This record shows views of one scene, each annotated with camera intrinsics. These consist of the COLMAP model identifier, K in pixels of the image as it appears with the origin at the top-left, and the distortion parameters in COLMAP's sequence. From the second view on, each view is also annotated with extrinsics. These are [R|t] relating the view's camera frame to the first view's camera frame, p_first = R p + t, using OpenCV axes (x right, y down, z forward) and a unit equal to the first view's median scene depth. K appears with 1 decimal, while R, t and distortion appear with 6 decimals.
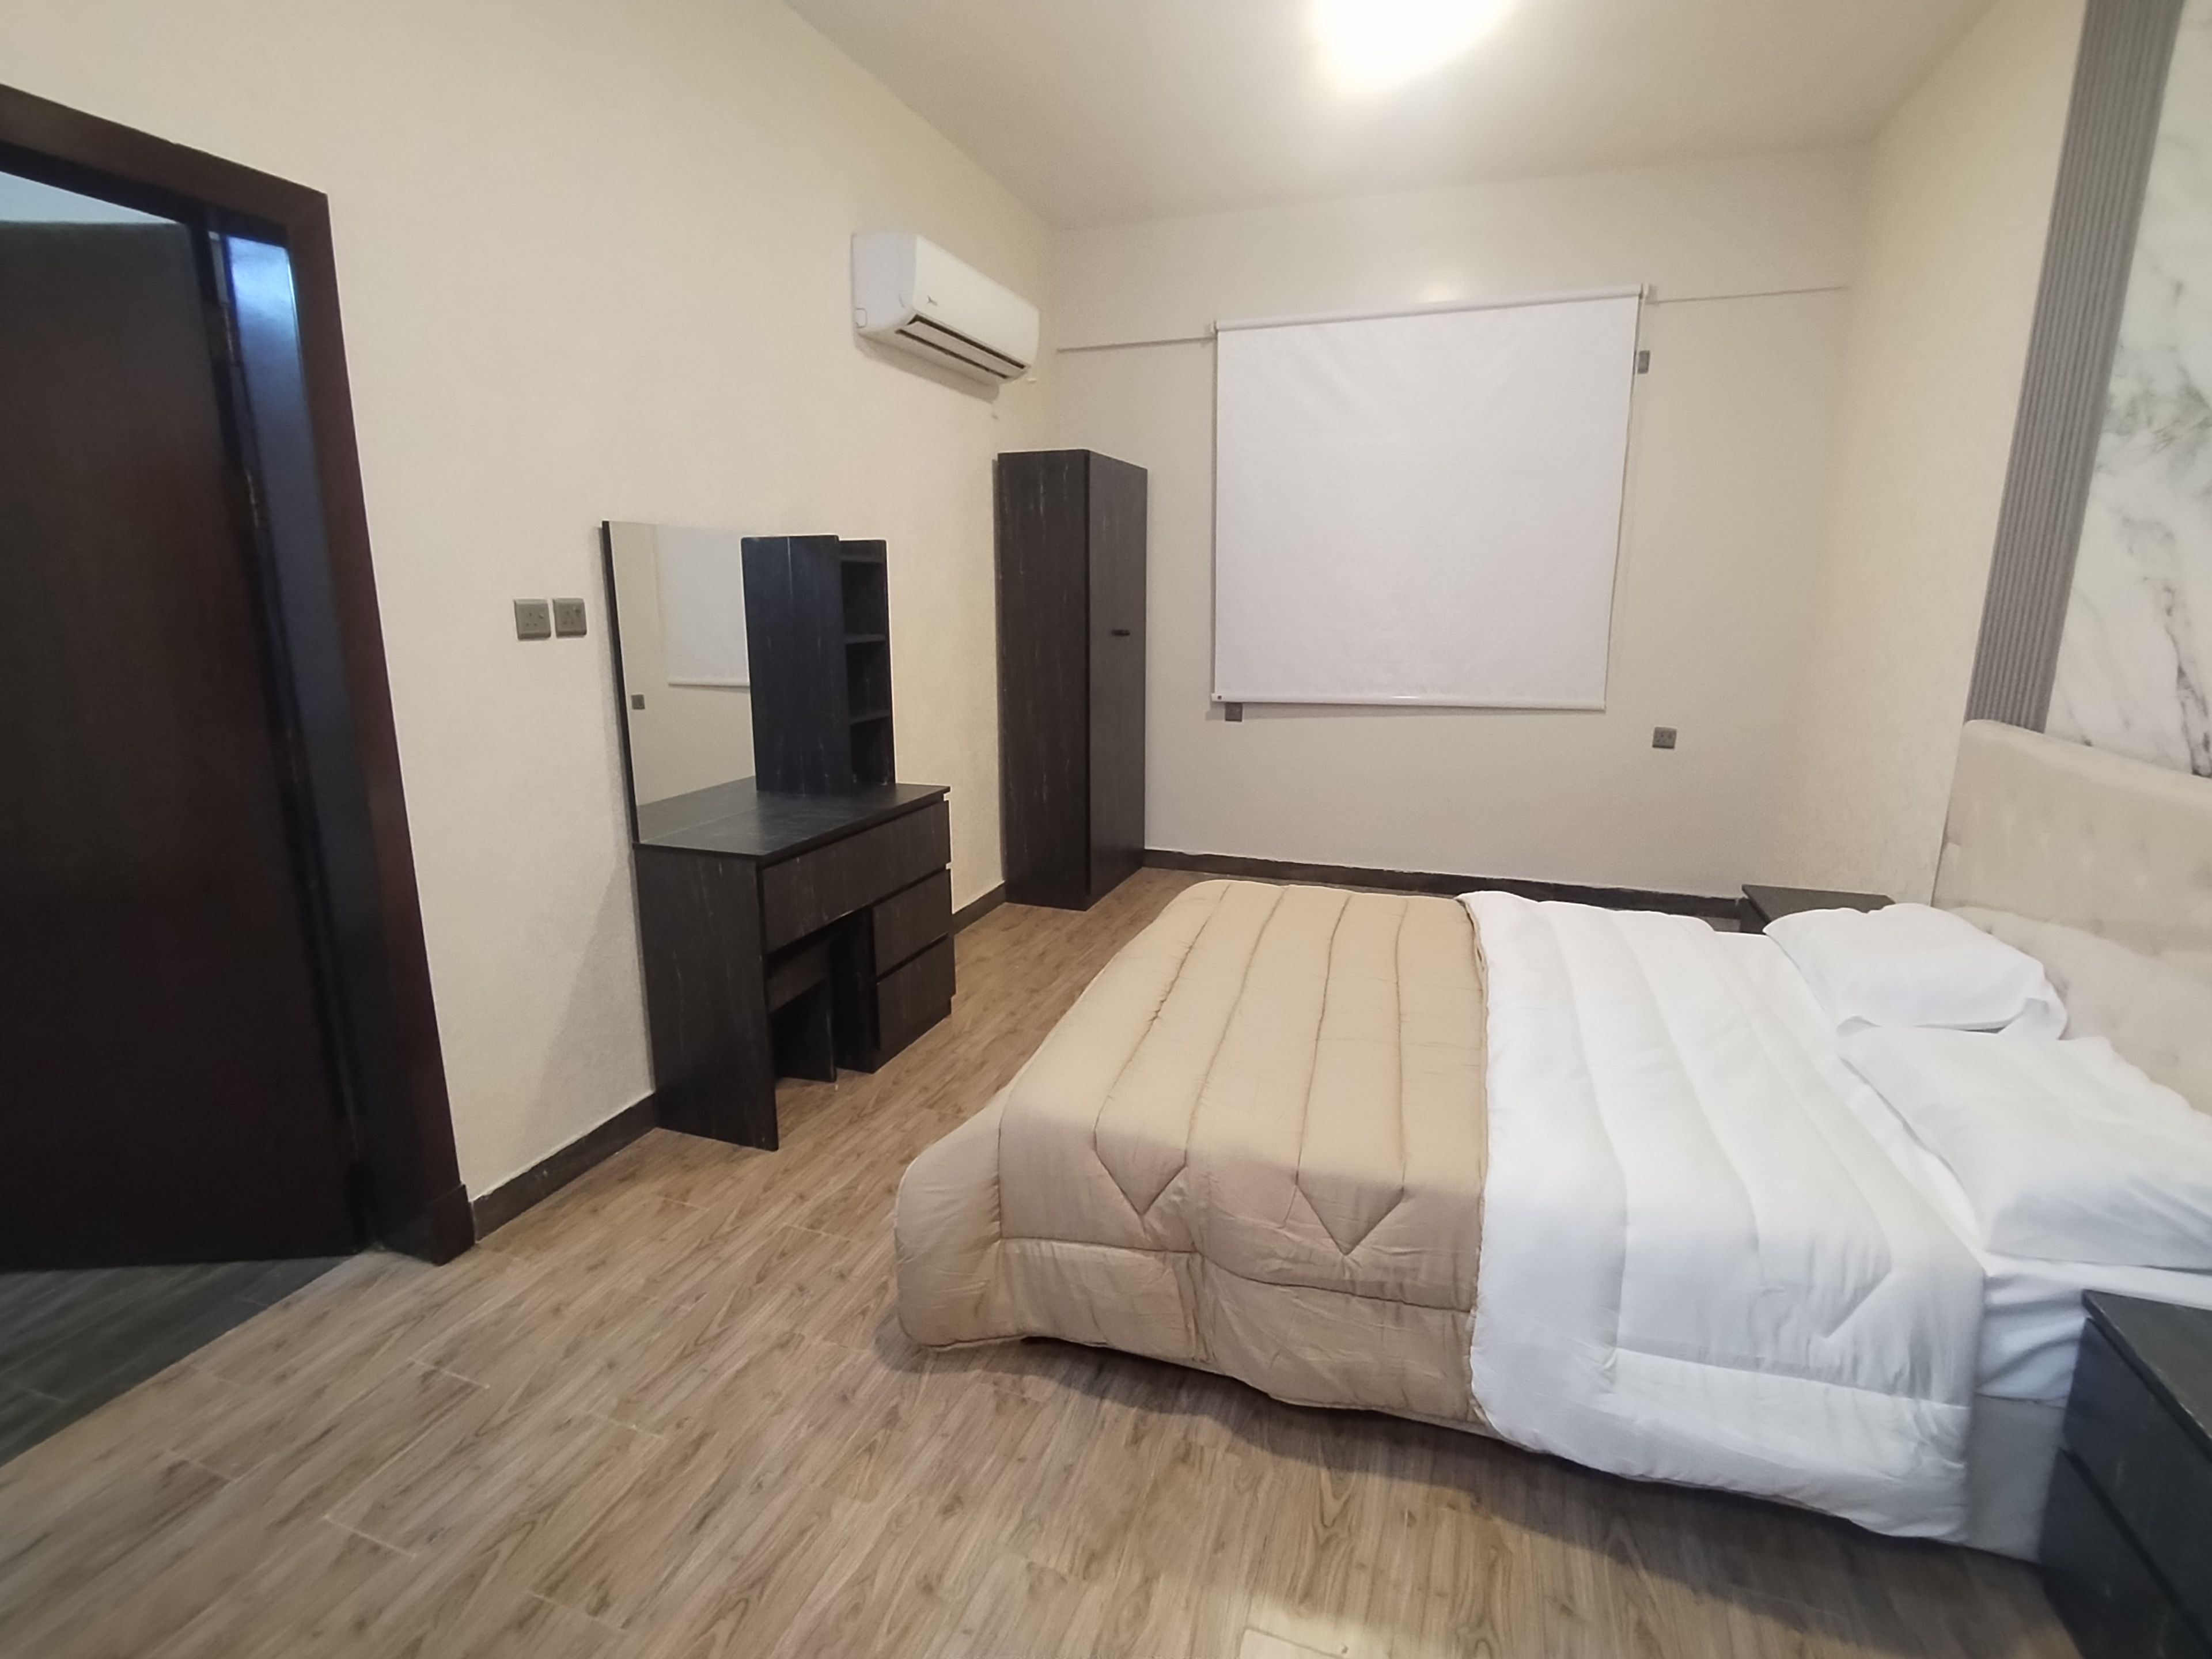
lens RADIAL K [[1063.2, 0, 1114.2], [0, 1063.2, 819.0], [0, 0, 1]] dist [-0.006197, 0.002054]
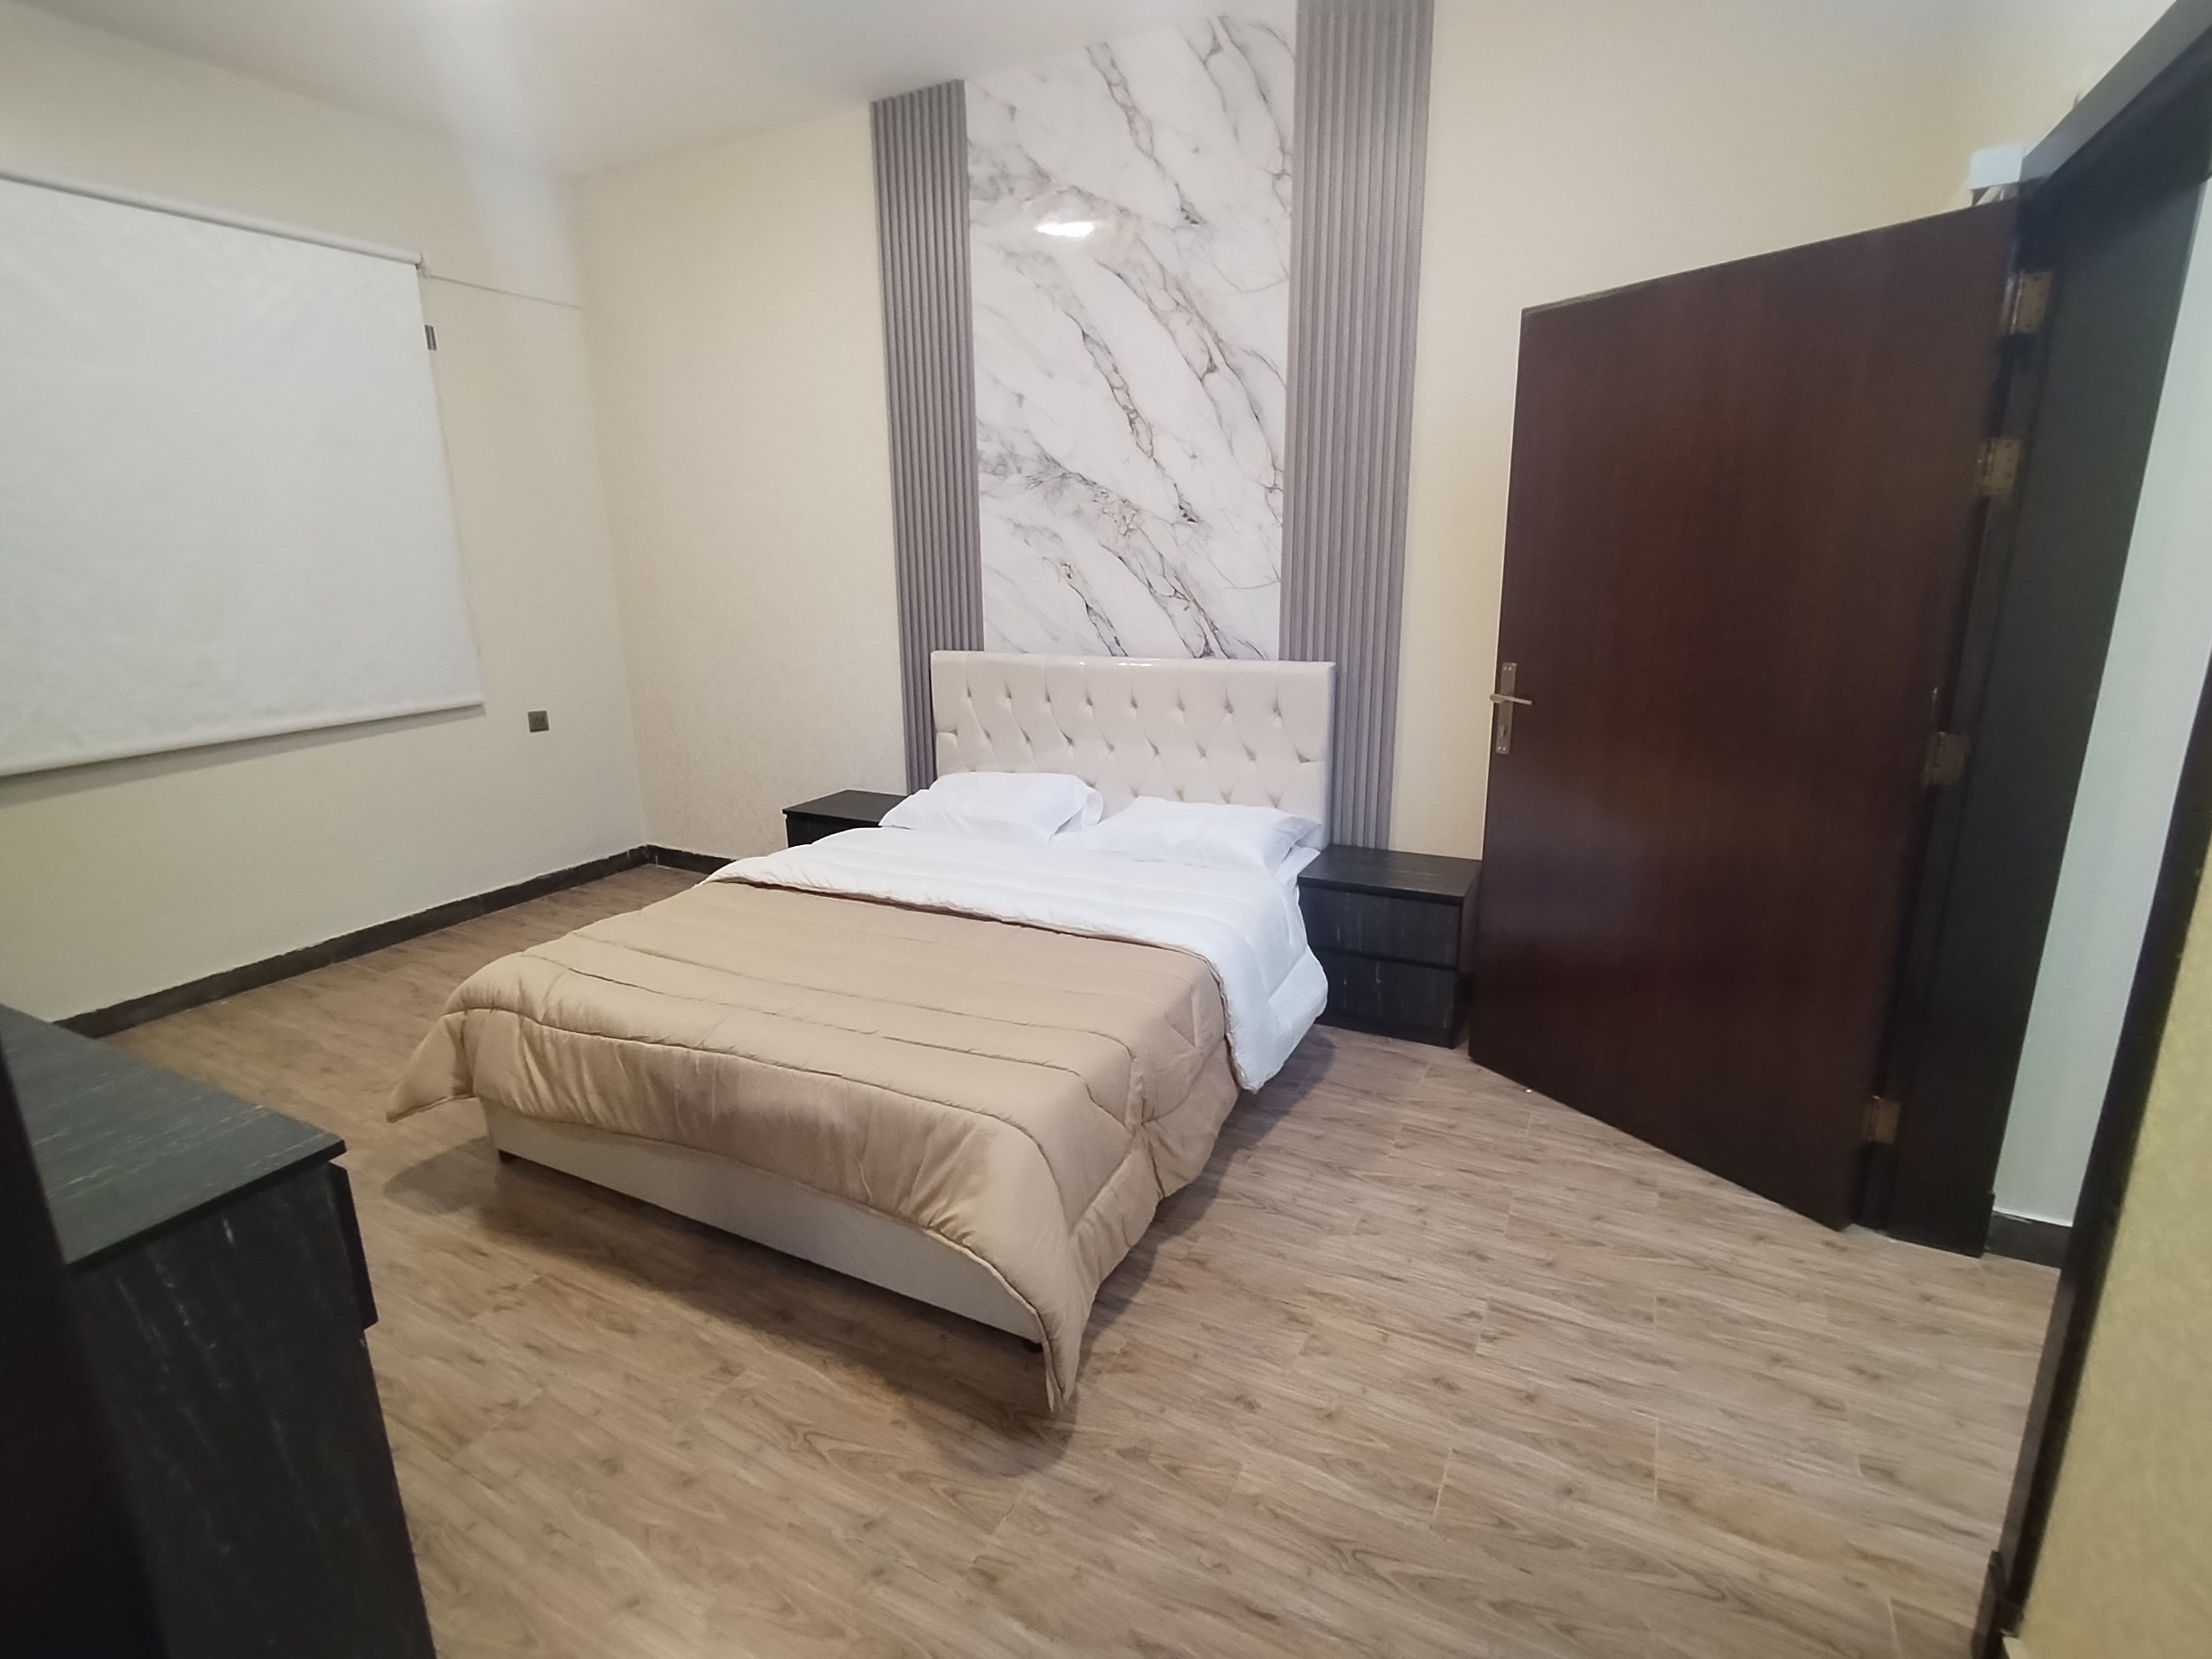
lens RADIAL K [[1063.2, 0, 1090.1], [0, 1063.2, 820.3], [0, 0, 1]] dist [-0.006197, 0.002054]
pose [[0.143598, -0.242150, 0.959554, -1.070628], [0.228787, 0.951459, 0.205869, -0.193411], [-0.962827, 0.189971, 0.192028, 0.810437]]
